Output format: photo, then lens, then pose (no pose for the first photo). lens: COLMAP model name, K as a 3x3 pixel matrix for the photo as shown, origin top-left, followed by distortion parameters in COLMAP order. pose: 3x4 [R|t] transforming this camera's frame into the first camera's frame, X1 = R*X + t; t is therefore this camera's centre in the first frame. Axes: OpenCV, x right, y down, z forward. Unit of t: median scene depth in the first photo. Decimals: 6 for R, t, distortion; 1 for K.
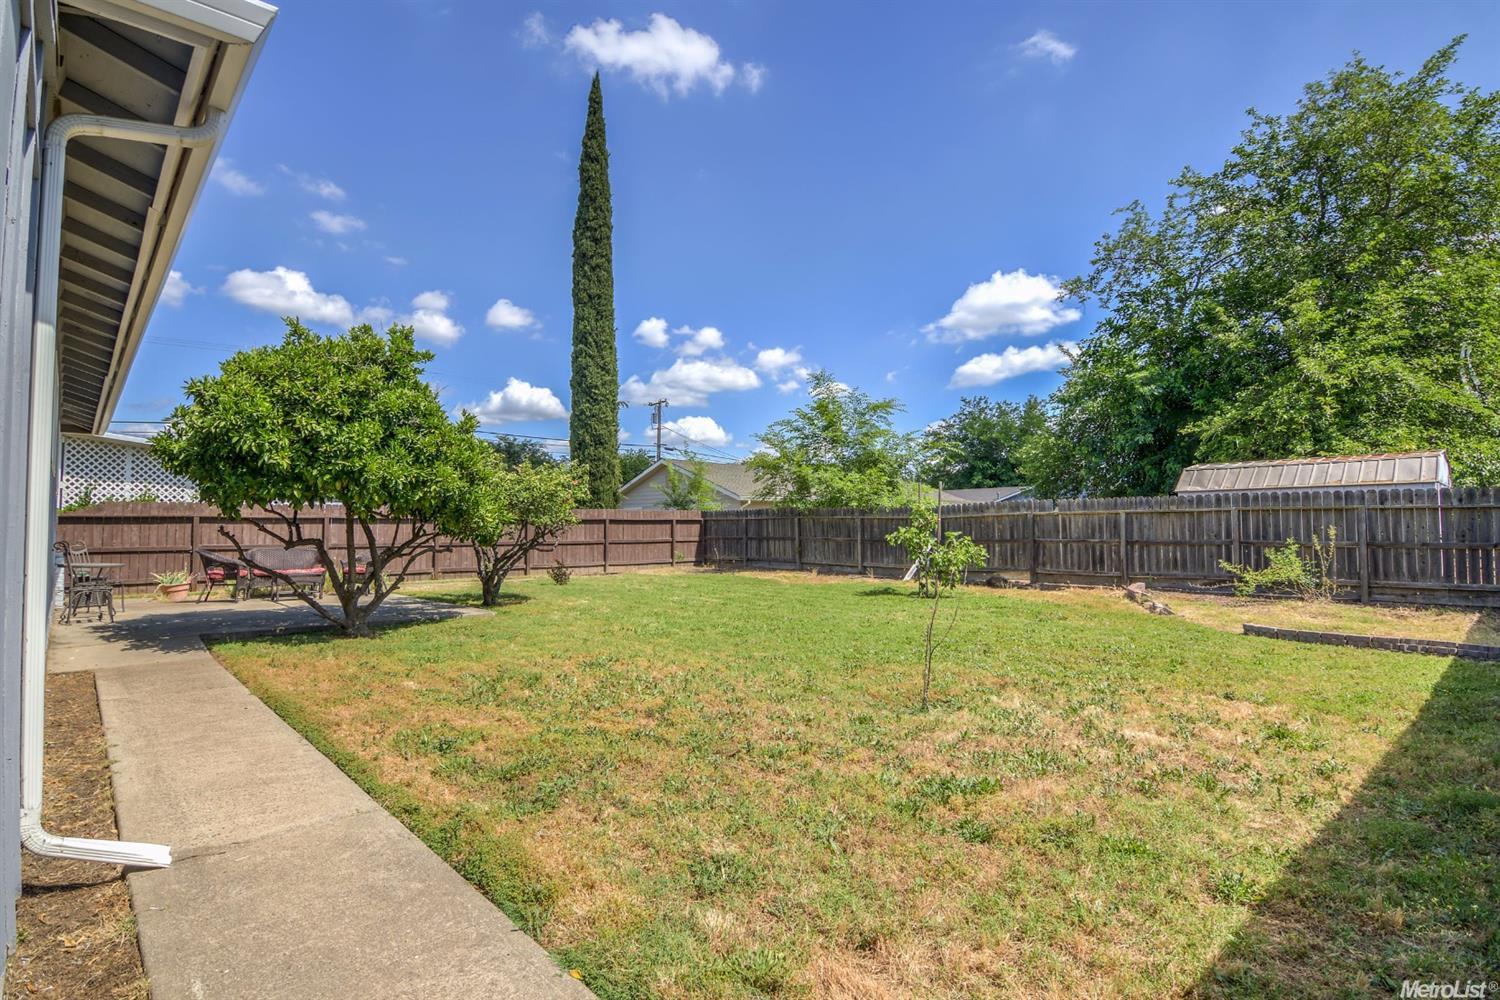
lens RADIAL K [[718.8, 0, 750.0], [0, 718.8, 500.0], [0, 0, 1]] dist [-0.022184, -0.000322]
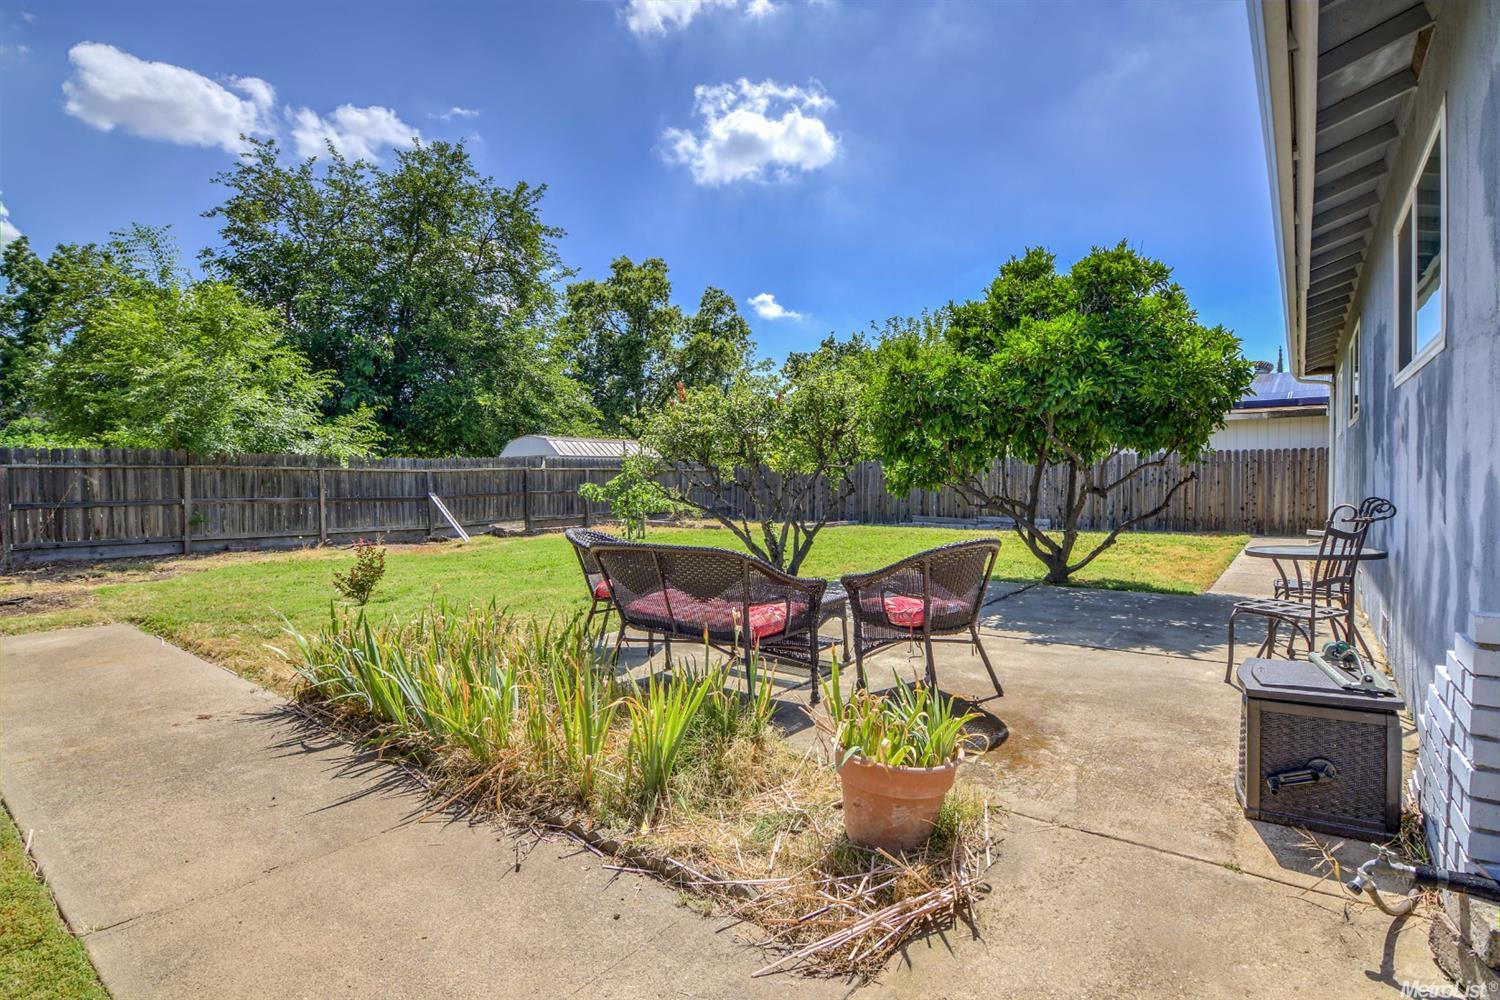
lens RADIAL K [[718.8, 0, 750.0], [0, 718.8, 500.0], [0, 0, 1]] dist [-0.022184, -0.000322]
pose [[-0.140550, -0.016659, 0.989933, -0.791731], [-0.023951, 0.999623, 0.013421, 0.041648], [-0.989784, -0.021824, -0.140896, 0.775591]]
